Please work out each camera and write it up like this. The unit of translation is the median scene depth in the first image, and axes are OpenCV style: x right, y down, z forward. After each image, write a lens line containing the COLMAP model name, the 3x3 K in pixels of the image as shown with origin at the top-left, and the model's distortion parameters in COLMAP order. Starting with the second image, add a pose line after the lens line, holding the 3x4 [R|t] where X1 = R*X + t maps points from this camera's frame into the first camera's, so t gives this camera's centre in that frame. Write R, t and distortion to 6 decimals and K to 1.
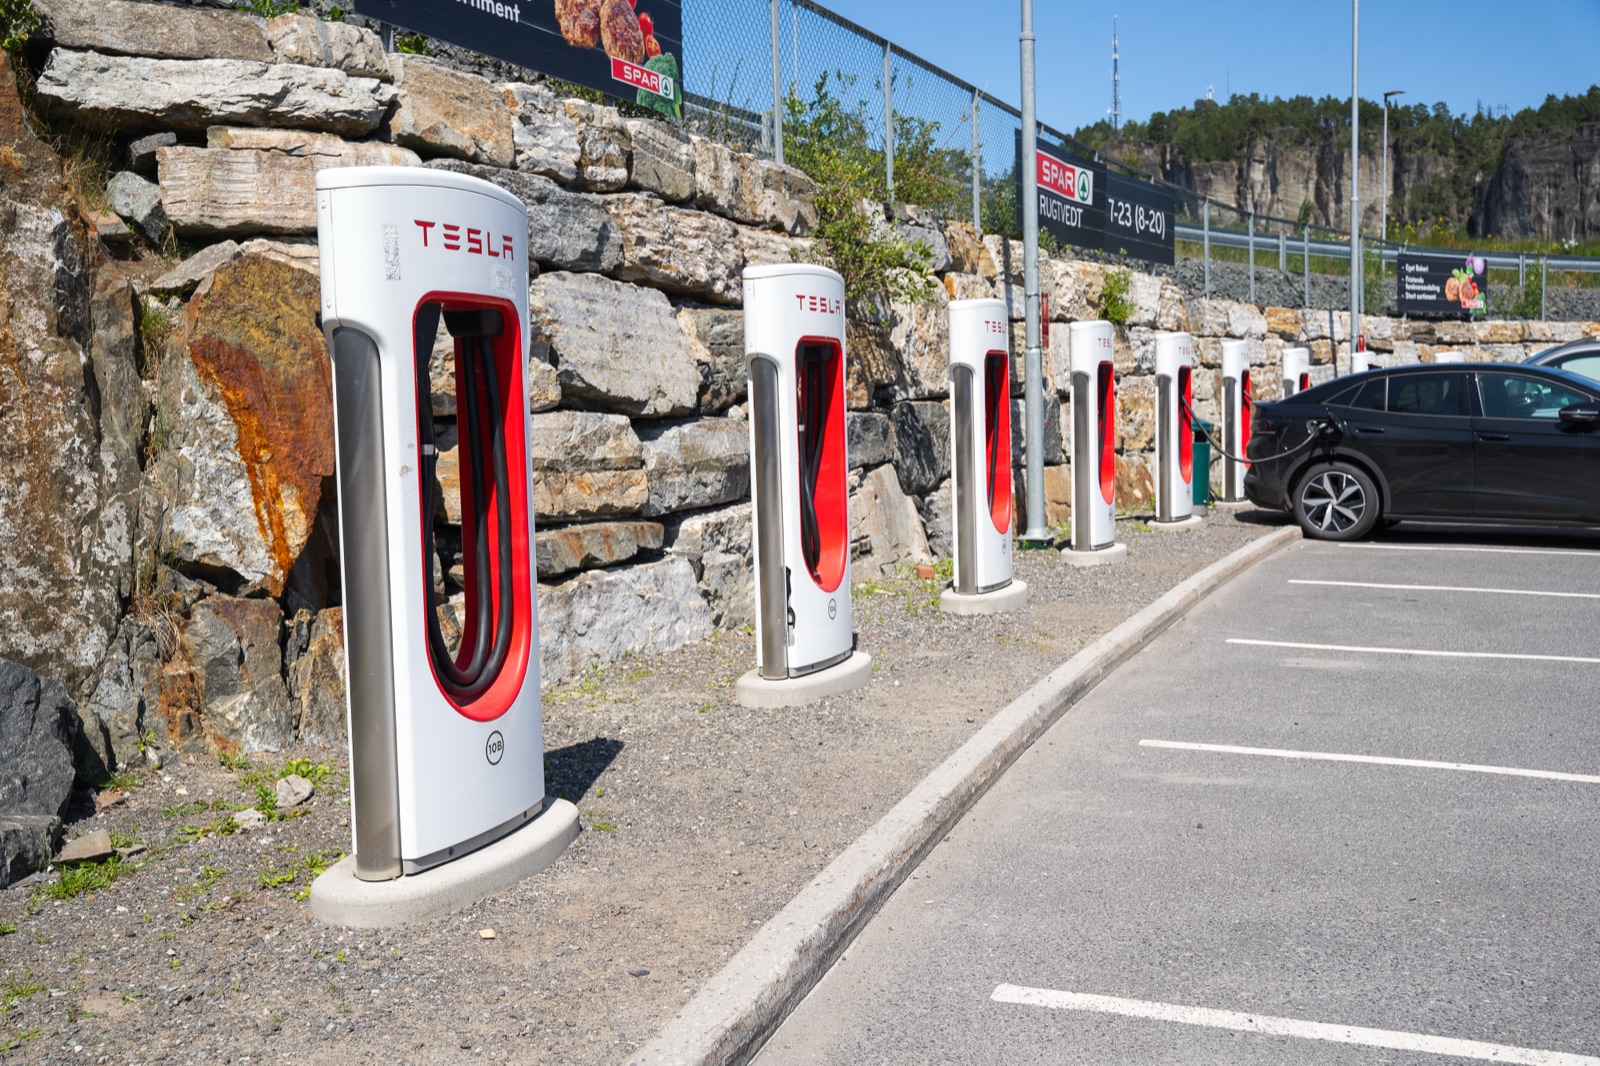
lens RADIAL K [[1675.8, 0, 800.8], [0, 1675.8, 533.3], [0, 0, 1]] dist [0.000395, 0.000000]
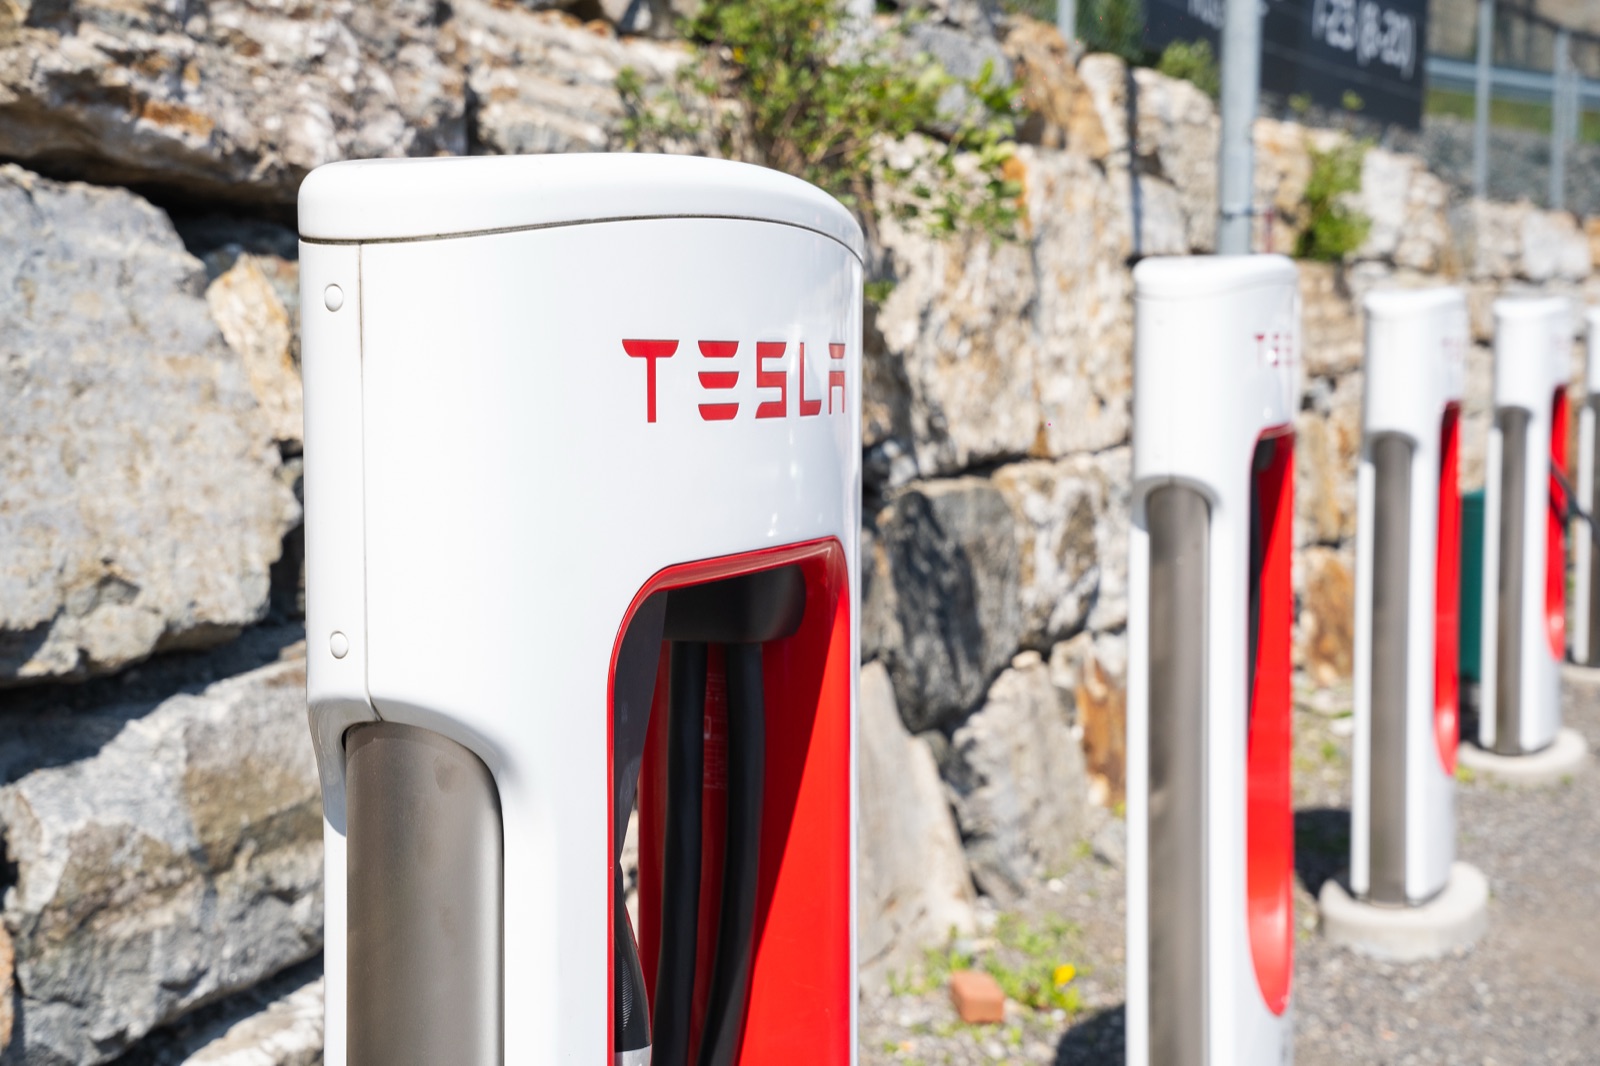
lens RADIAL K [[2631.4, 0, 802.0], [0, 2631.4, 530.1], [0, 0, 1]] dist [0.317921, 0.000000]
pose [[0.997721, 0.025059, 0.062641, -0.000517], [-0.025029, 0.999686, -0.001269, -0.067907], [-0.062653, -0.000302, 0.998035, 0.403685]]
